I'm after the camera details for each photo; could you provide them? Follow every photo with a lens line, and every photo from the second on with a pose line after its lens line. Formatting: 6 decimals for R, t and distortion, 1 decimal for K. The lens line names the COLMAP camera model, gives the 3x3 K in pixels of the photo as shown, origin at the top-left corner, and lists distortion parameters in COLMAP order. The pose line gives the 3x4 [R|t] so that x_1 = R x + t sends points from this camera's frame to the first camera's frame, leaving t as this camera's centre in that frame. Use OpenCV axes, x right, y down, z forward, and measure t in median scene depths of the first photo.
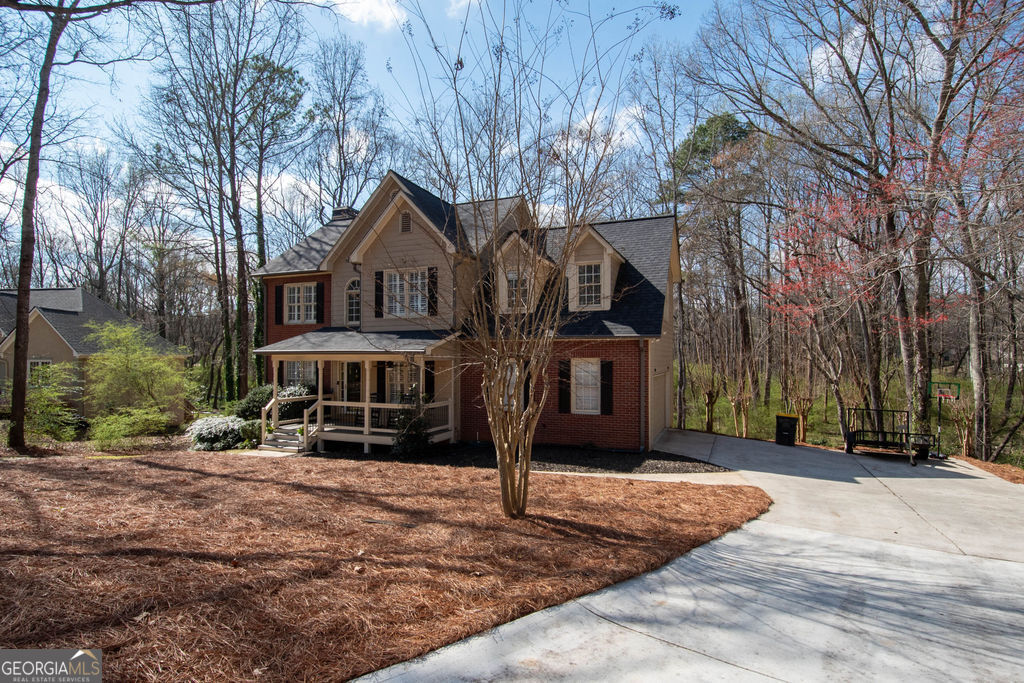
lens RADIAL K [[506.8, 0, 509.0], [0, 506.8, 360.6], [0, 0, 1]] dist [-0.000260, -0.000049]
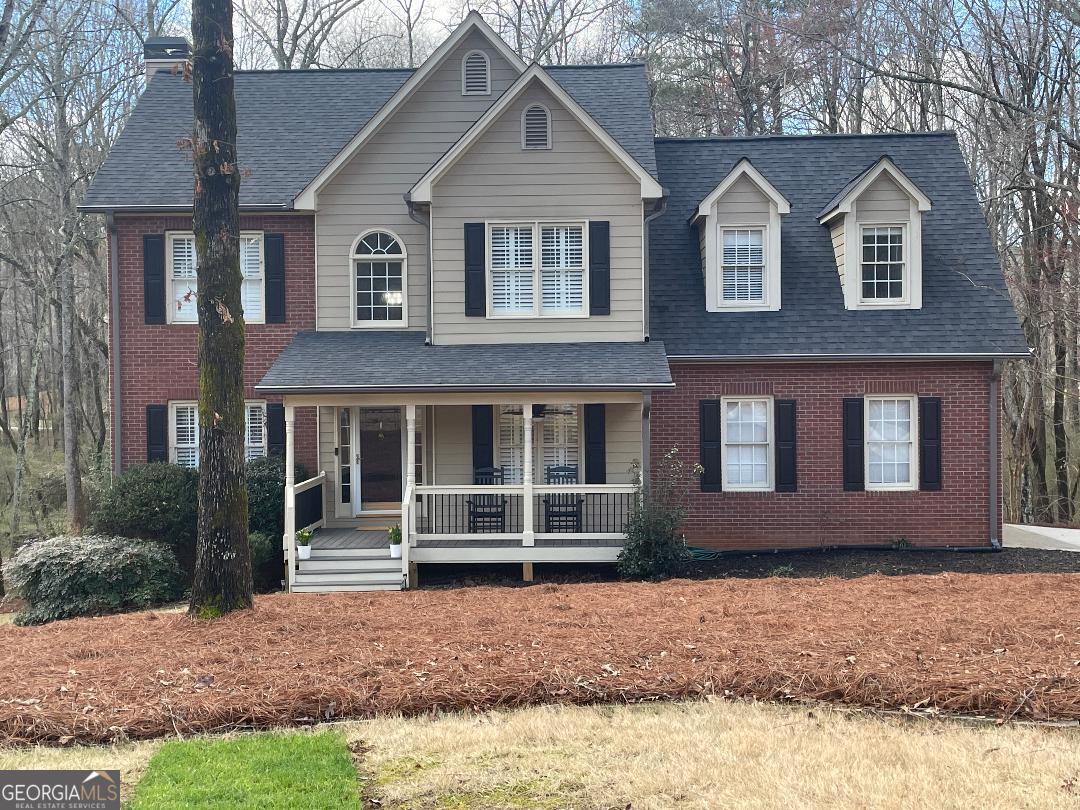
lens RADIAL K [[1344.8, 0, 540.0], [0, 1344.8, 405.0], [0, 0, 1]] dist [0.076227, -0.024693]
pose [[0.936087, -0.016081, 0.351400, -0.693266], [0.012821, 0.999850, 0.011602, -0.012544], [-0.351534, -0.006356, 0.936154, -0.266689]]
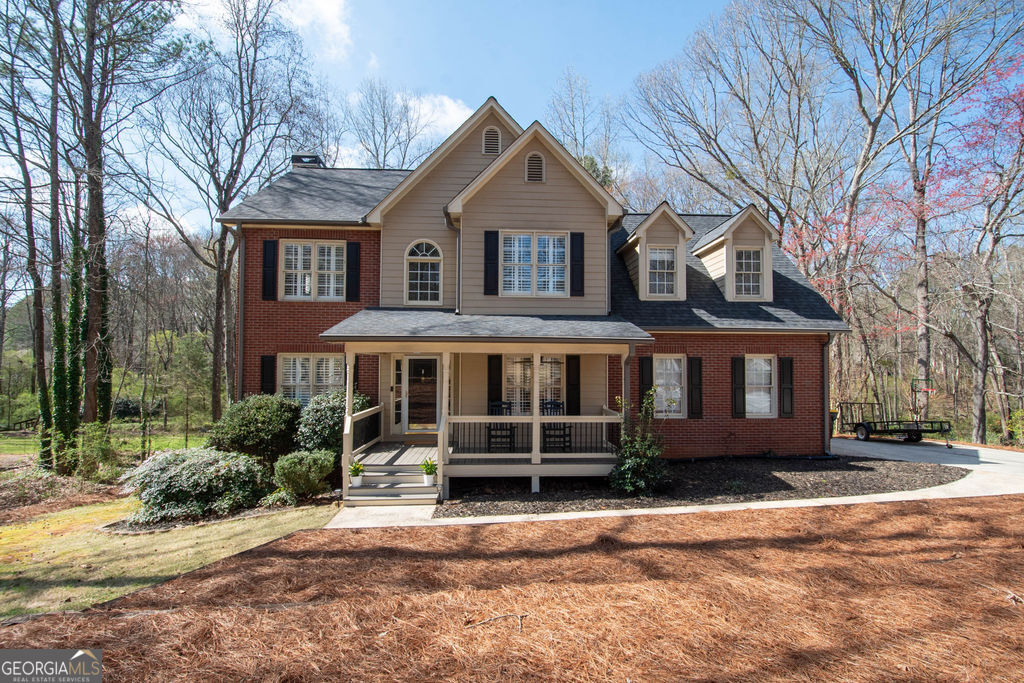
lens RADIAL K [[452.5, 0, 516.3], [0, 452.5, 354.5], [0, 0, 1]] dist [0.015241, -0.025206]
pose [[0.904034, 0.015023, 0.427196, -0.519144], [-0.001474, 0.999486, -0.032029, 0.019684], [-0.427457, 0.028326, 0.903592, 0.432177]]
